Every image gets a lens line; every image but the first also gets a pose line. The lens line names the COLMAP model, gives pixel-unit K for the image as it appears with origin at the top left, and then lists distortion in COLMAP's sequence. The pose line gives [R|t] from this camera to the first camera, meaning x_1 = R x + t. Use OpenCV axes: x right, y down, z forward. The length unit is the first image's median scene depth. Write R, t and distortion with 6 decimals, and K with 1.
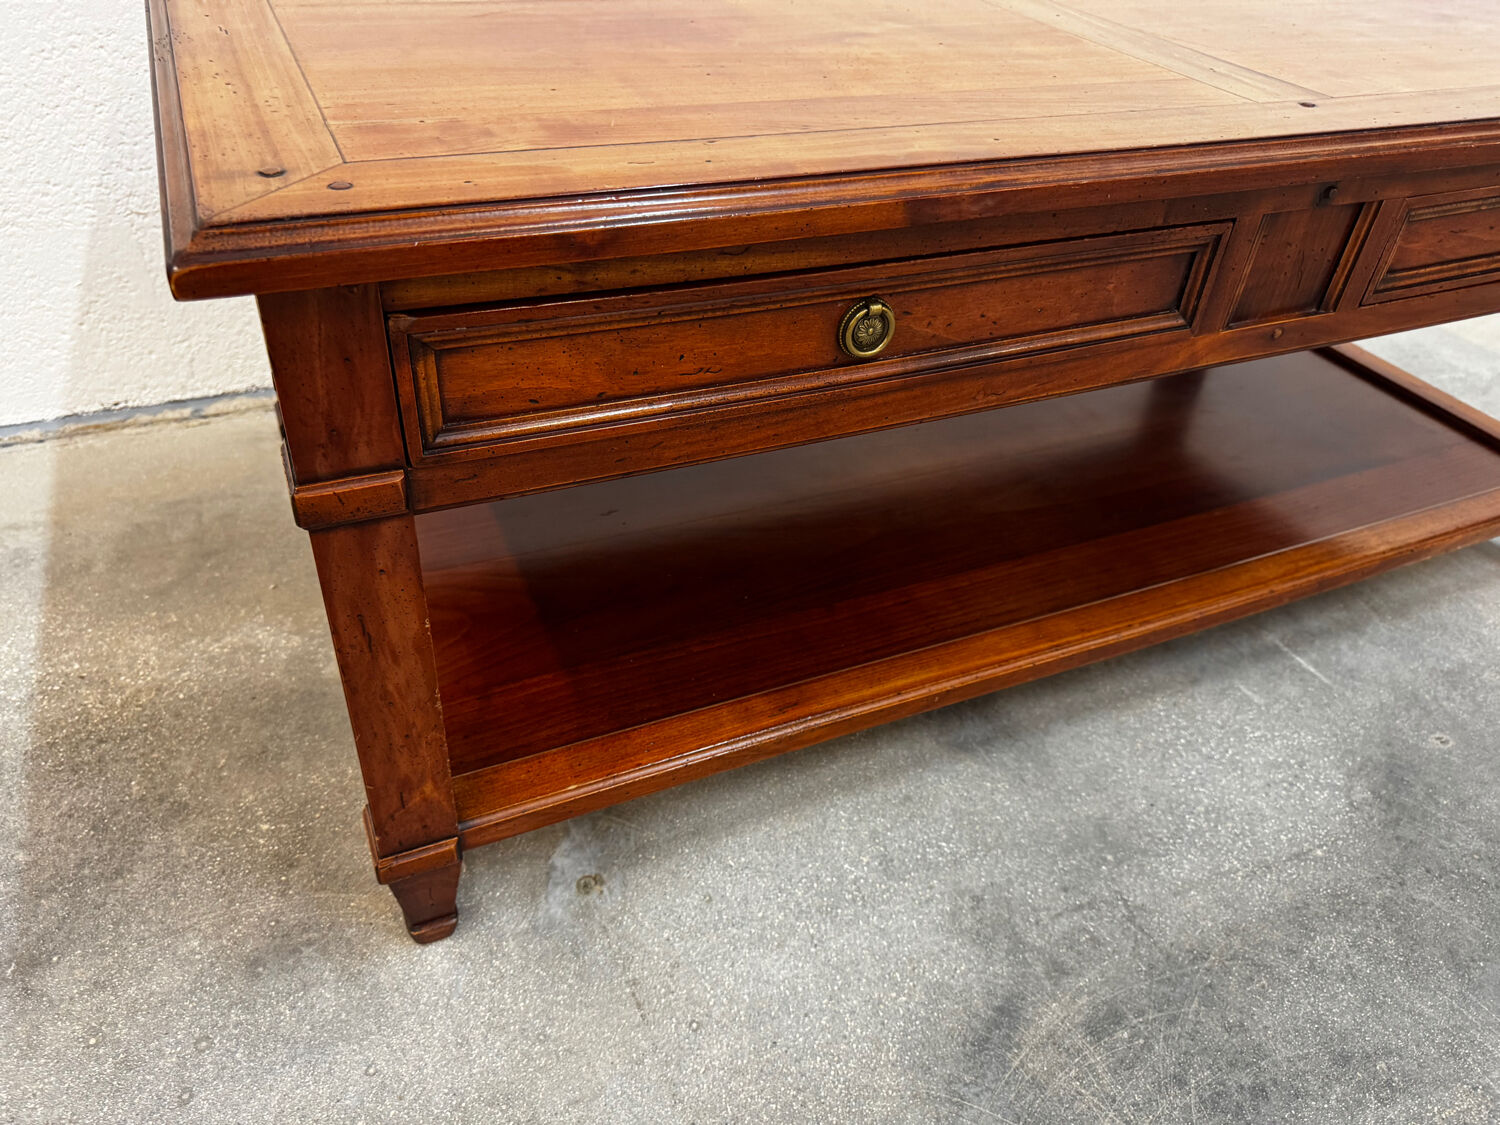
lens RADIAL K [[1082.2, 0, 749.3], [0, 1082.2, 554.1], [0, 0, 1]] dist [-0.003765, -0.004785]
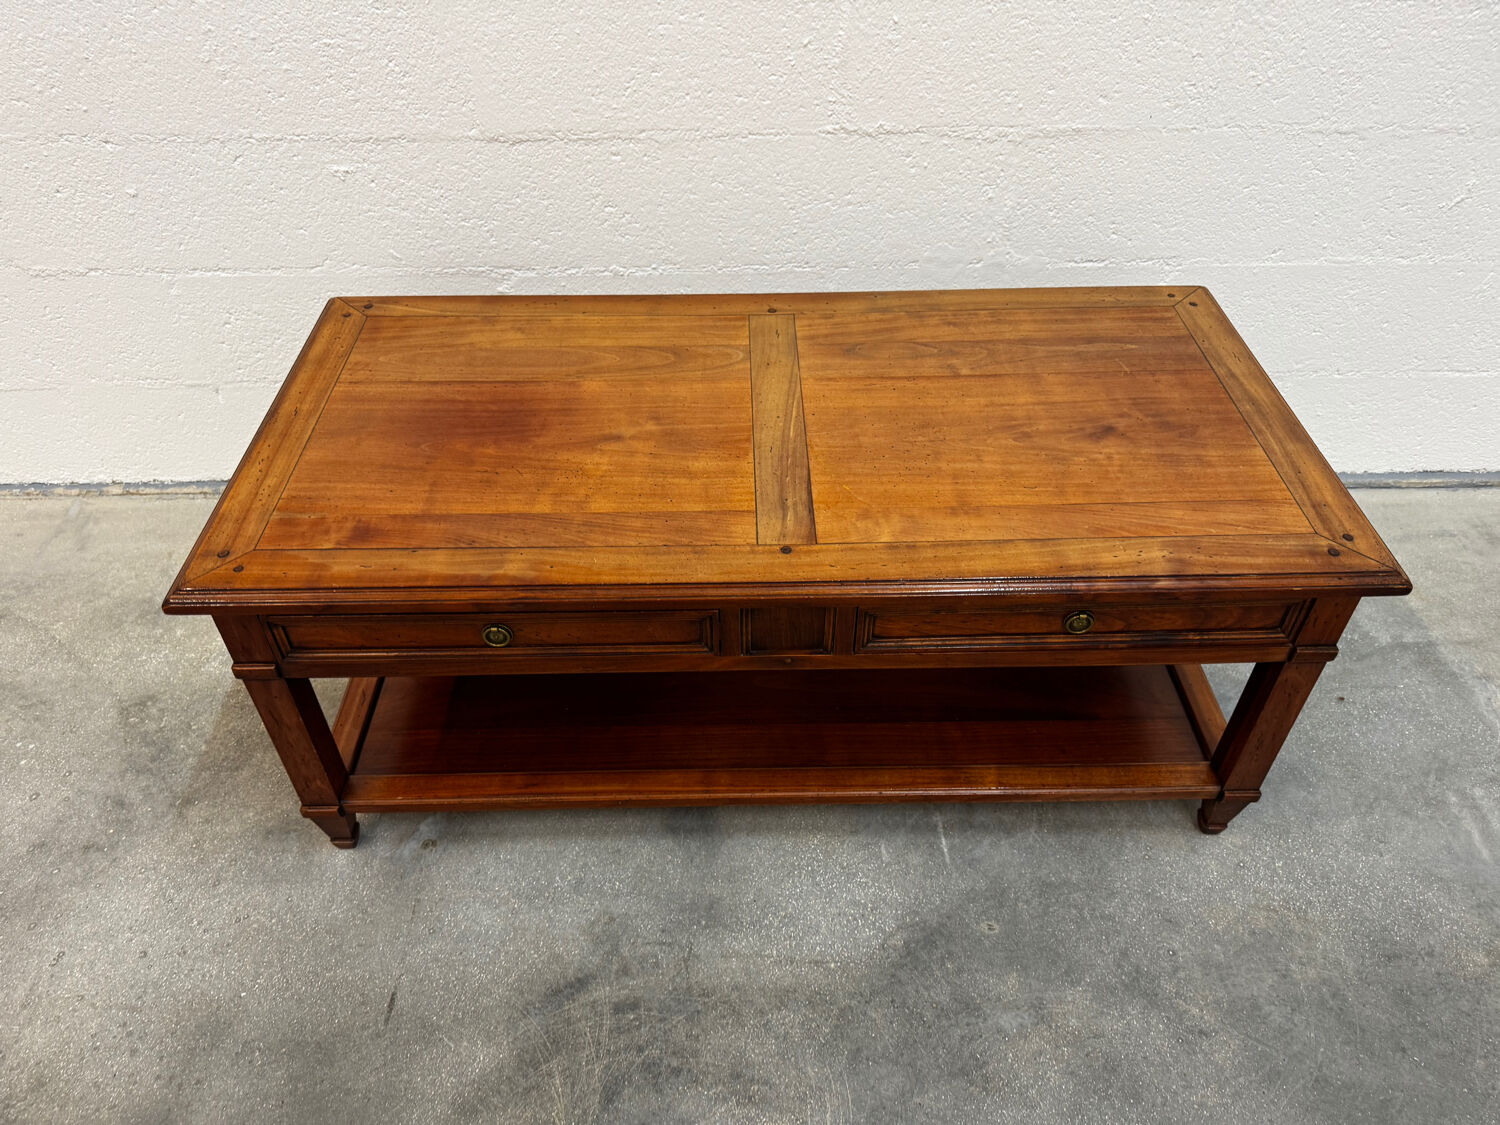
lens RADIAL K [[1072.0, 0, 750.0], [0, 1072.0, 562.5], [0, 0, 1]] dist [0.040949, -0.064376]
pose [[0.914112, 0.219083, -0.341178, 0.979513], [-0.192231, 0.975044, 0.111070, -0.534319], [0.356997, -0.035945, 0.933414, -0.584369]]
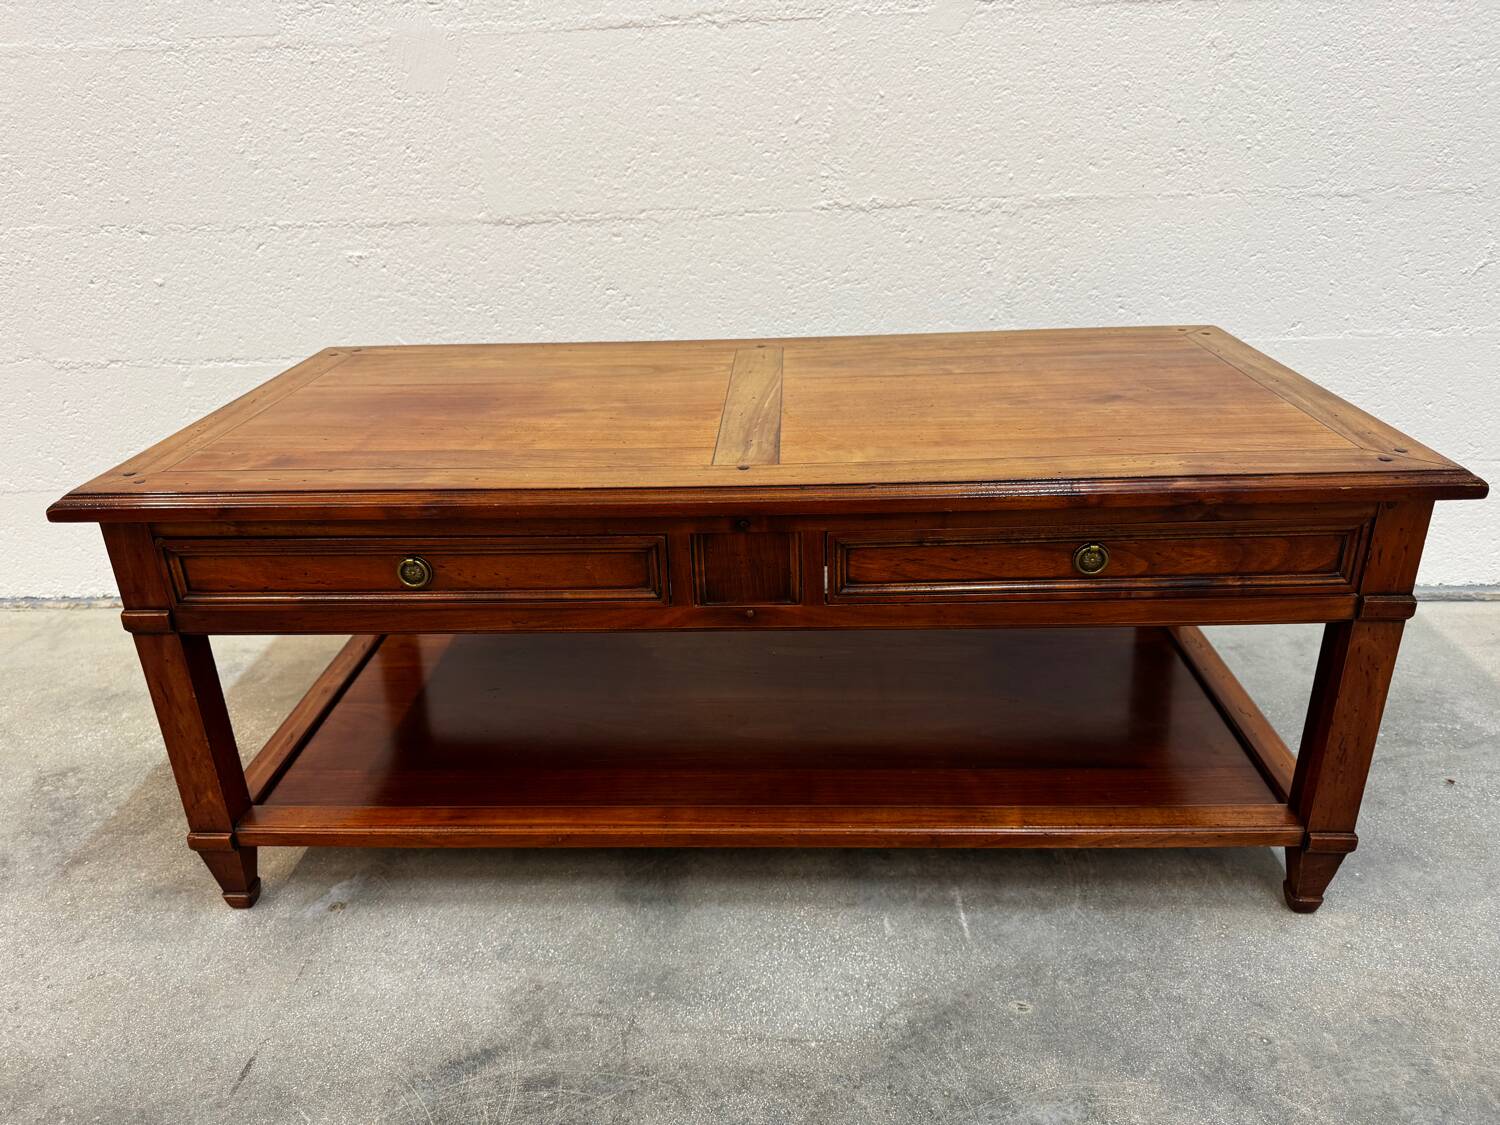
lens RADIAL K [[1075.8, 0, 746.7], [0, 1075.8, 561.1], [0, 0, 1]] dist [0.011975, -0.018495]
pose [[0.885925, 0.097352, -0.453497, 1.135667], [-0.202642, 0.960716, -0.189632, -0.000012], [0.417221, 0.259897, 0.870850, -0.266997]]
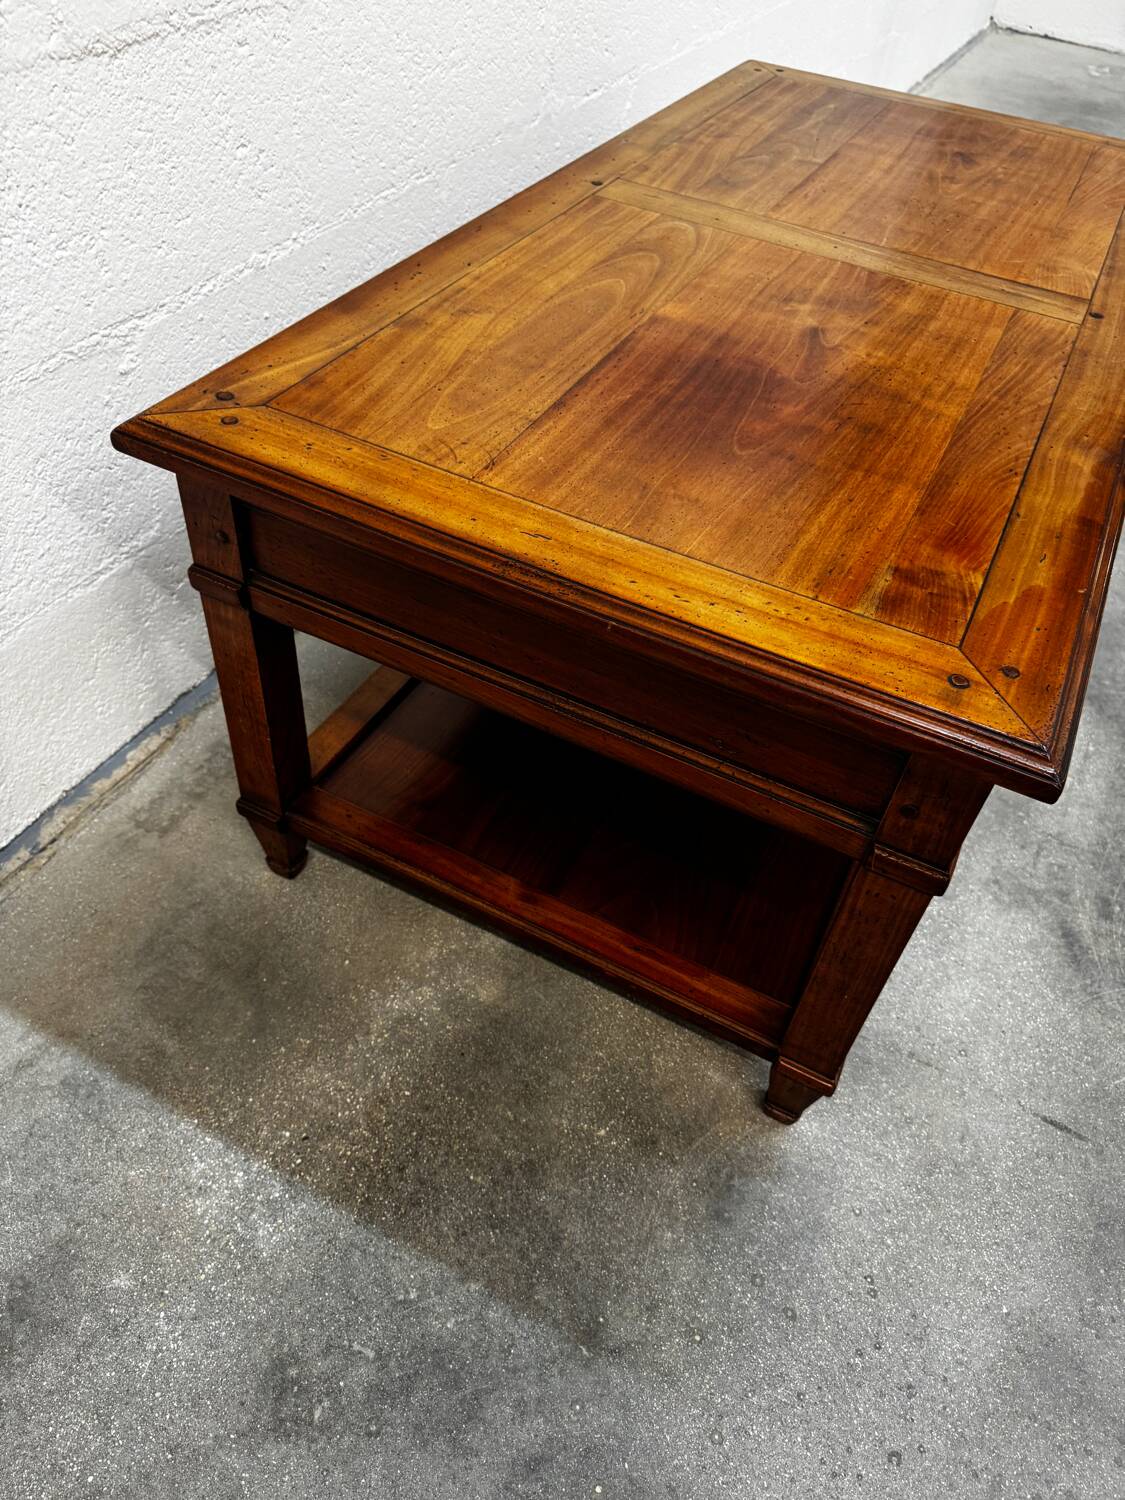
lens RADIAL K [[1072.0, 0, 562.5], [0, 1072.0, 750.0], [0, 0, 1]] dist [0.040949, -0.064376]
pose [[0.781051, -0.445363, 0.437734, -0.909266], [0.351989, 0.892987, 0.280495, -0.516948], [-0.515813, -0.065004, 0.854232, 0.062009]]
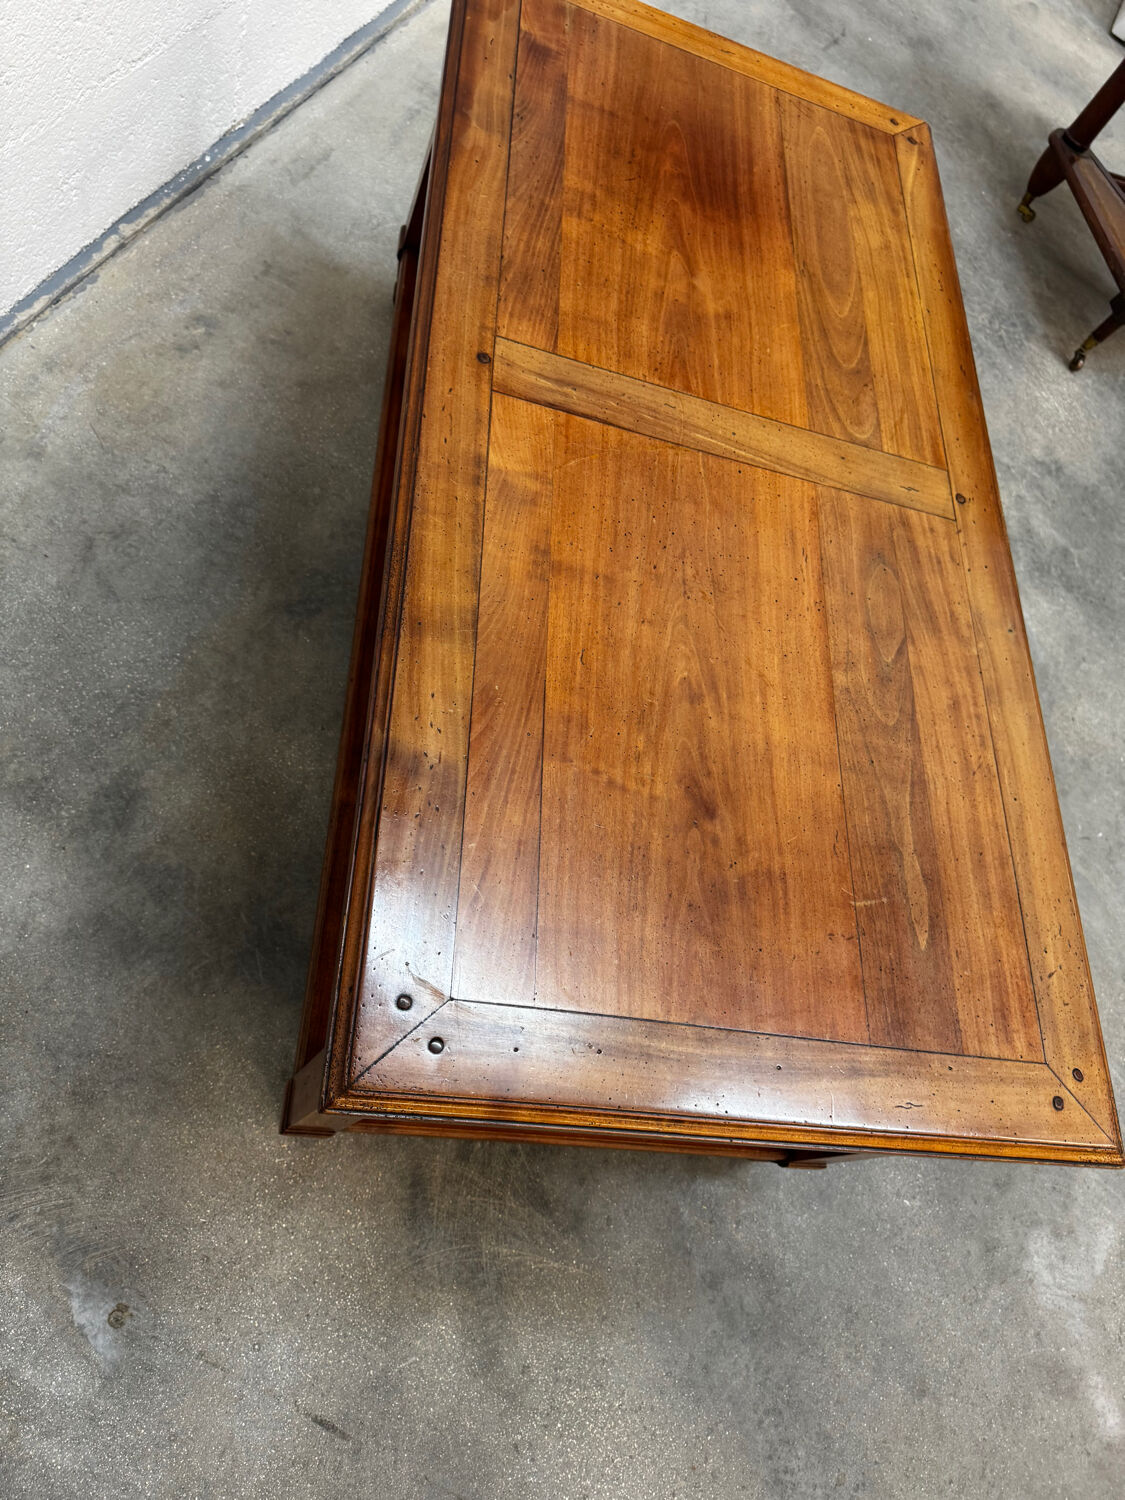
lens RADIAL K [[1066.5, 0, 554.2], [0, 1066.5, 748.9], [0, 0, 1]] dist [0.133779, -0.262981]
pose [[-0.395128, 0.717968, -0.573058, 1.562011], [-0.805089, 0.029764, 0.592407, -1.235061], [0.442386, 0.695440, 0.566267, 0.544098]]
